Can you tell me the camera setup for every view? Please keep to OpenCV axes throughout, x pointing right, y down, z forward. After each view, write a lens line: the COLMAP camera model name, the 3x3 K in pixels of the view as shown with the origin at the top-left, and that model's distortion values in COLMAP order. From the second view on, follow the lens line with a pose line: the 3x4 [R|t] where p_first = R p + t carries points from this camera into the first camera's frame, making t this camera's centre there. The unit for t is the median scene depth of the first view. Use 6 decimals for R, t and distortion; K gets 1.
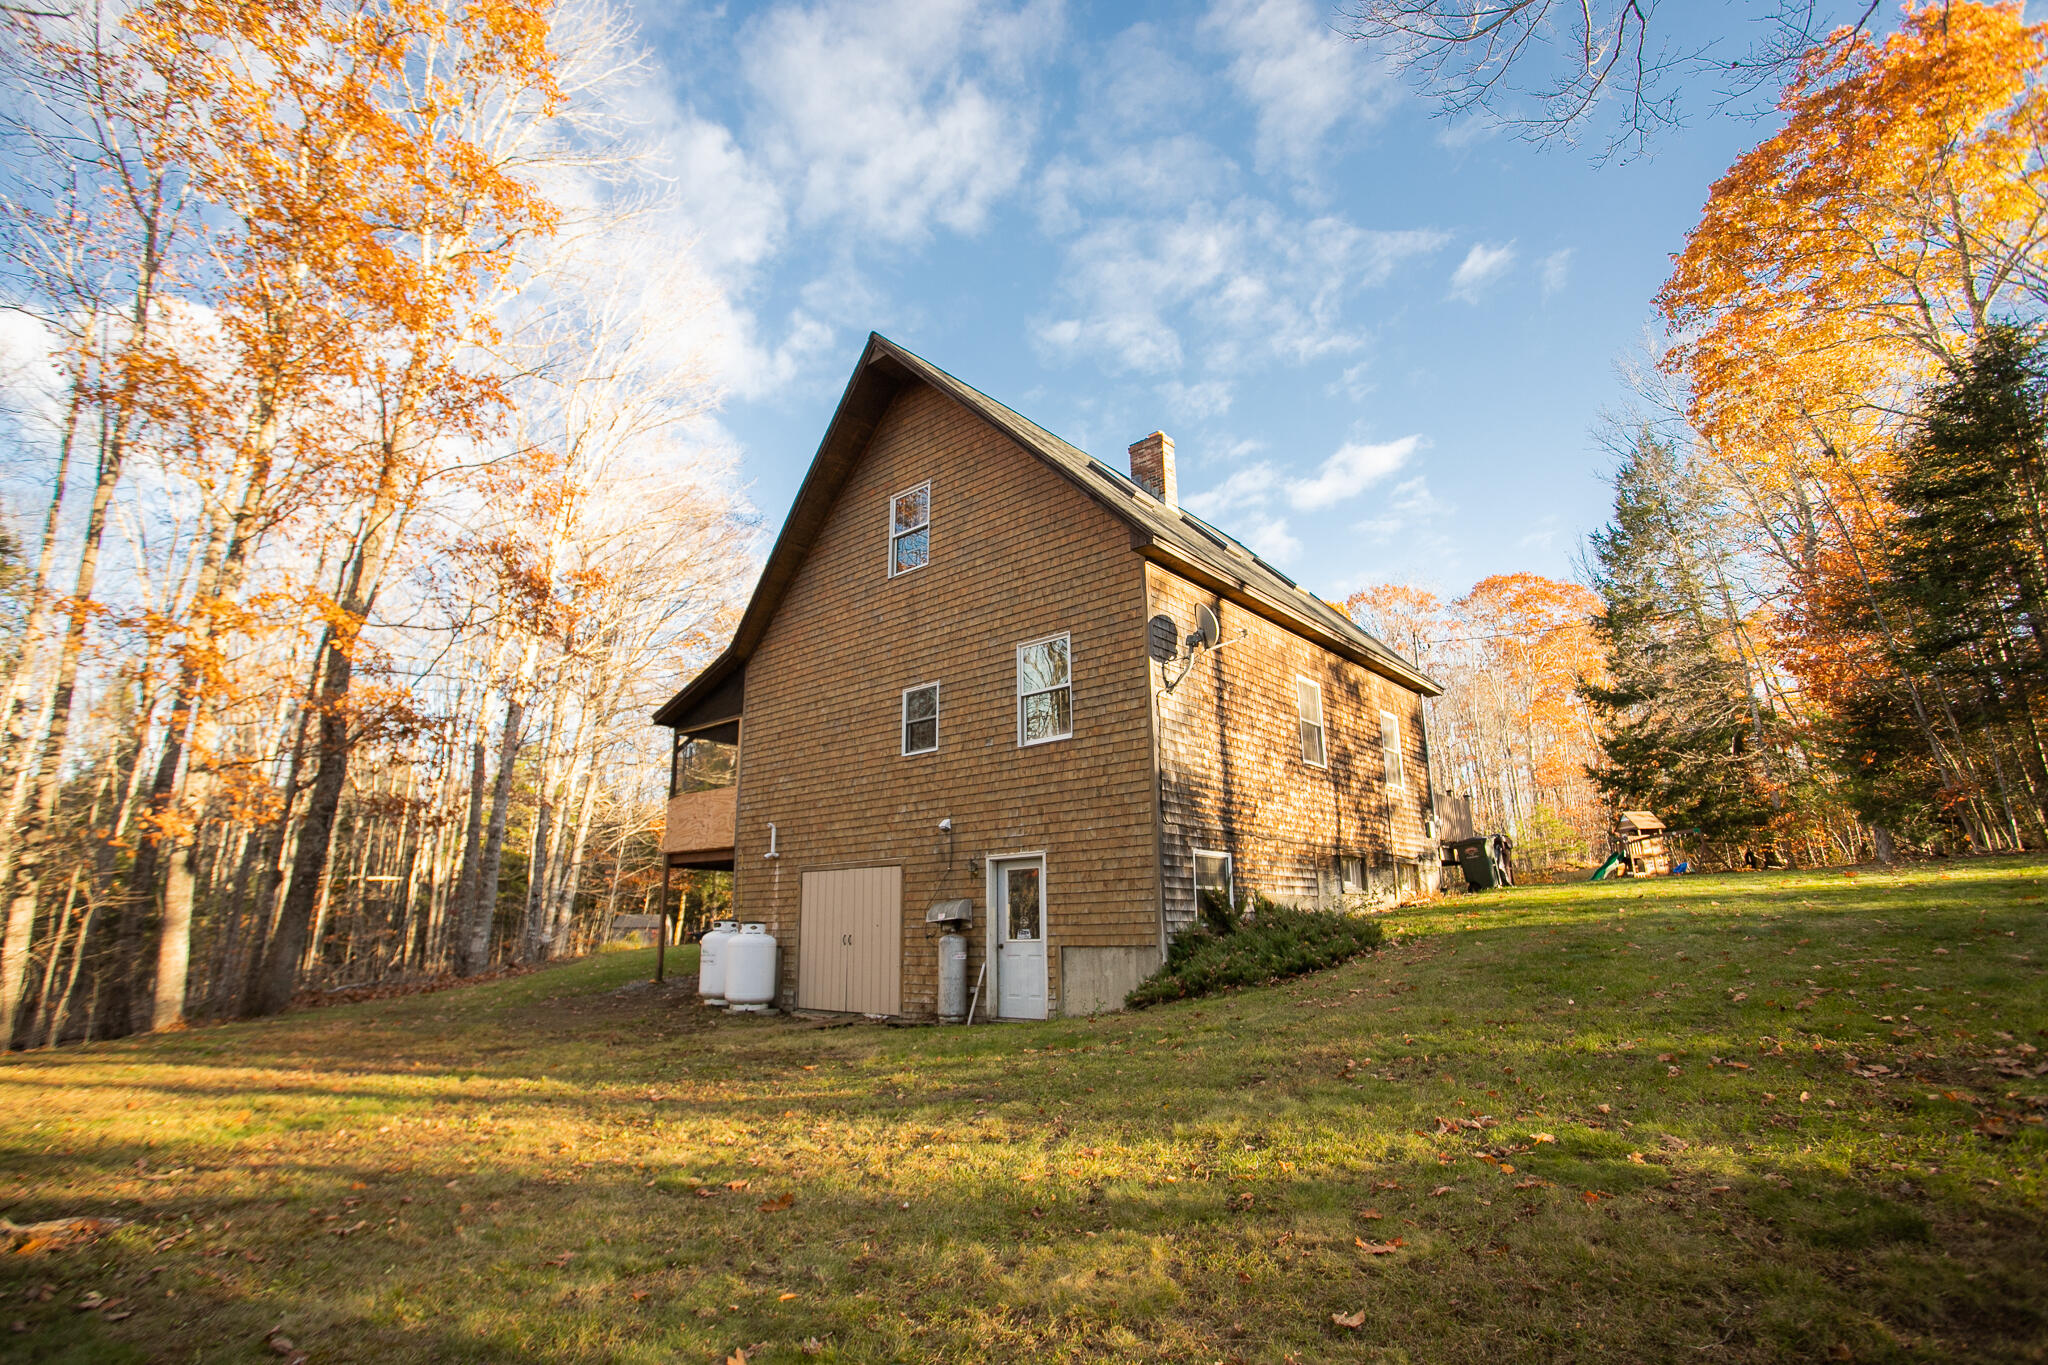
lens RADIAL K [[1006.8, 0, 1064.6], [0, 1006.8, 682.0], [0, 0, 1]] dist [-0.095299, 0.034091]
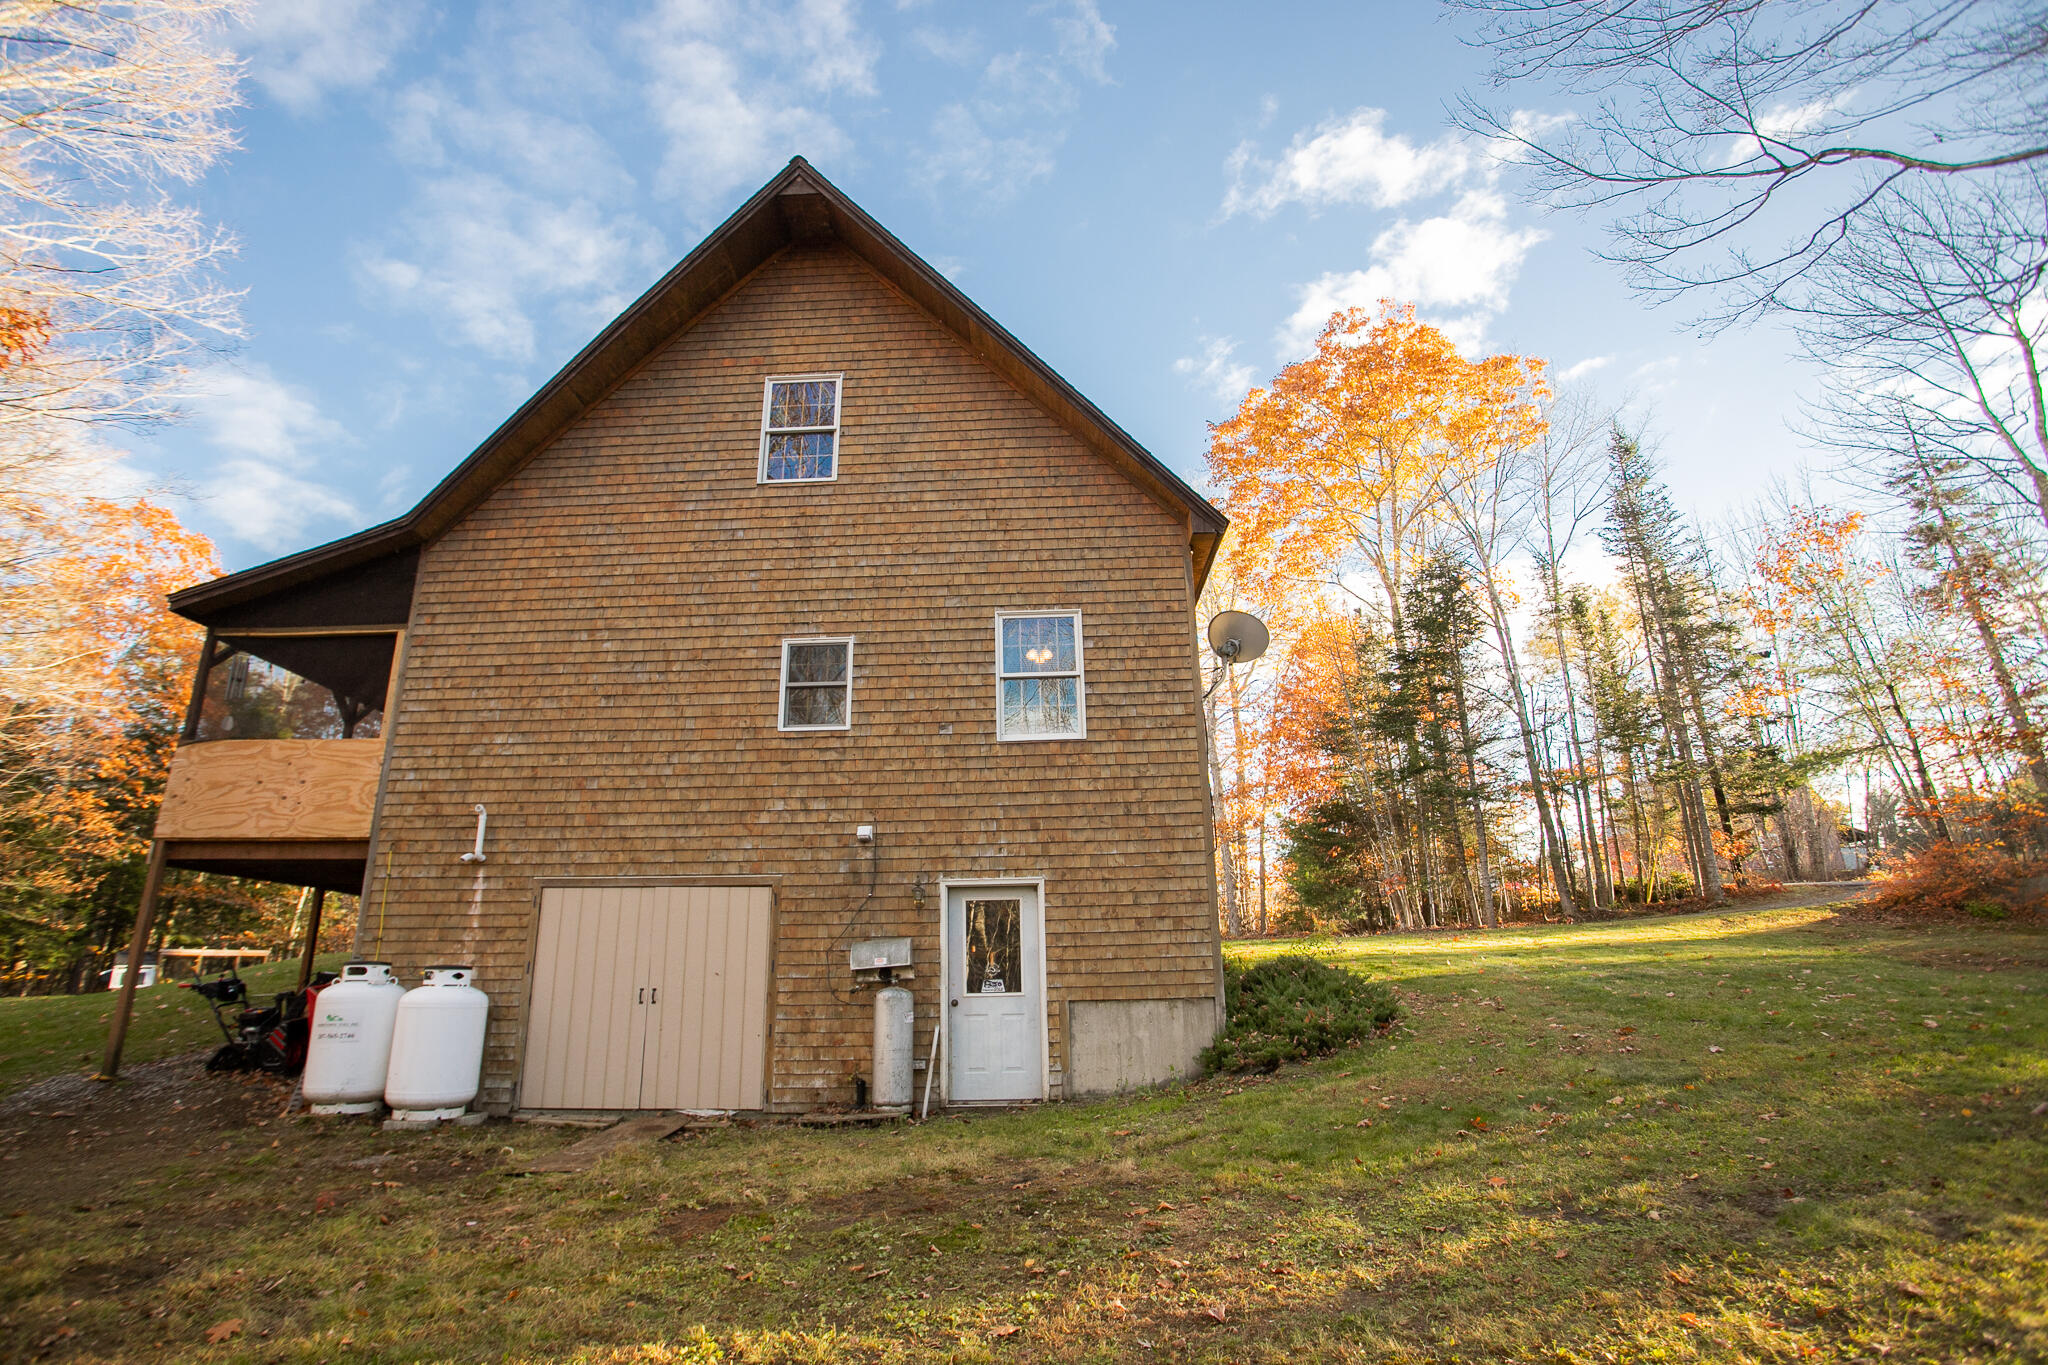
lens RADIAL K [[998.9, 0, 1018.3], [0, 998.9, 675.5], [0, 0, 1]] dist [-0.075592, 0.034968]
pose [[0.782683, 0.183307, 0.594816, -0.452615], [-0.145961, 0.983056, -0.110891, 0.088768], [-0.605065, -0.000028, 0.796176, 0.342237]]
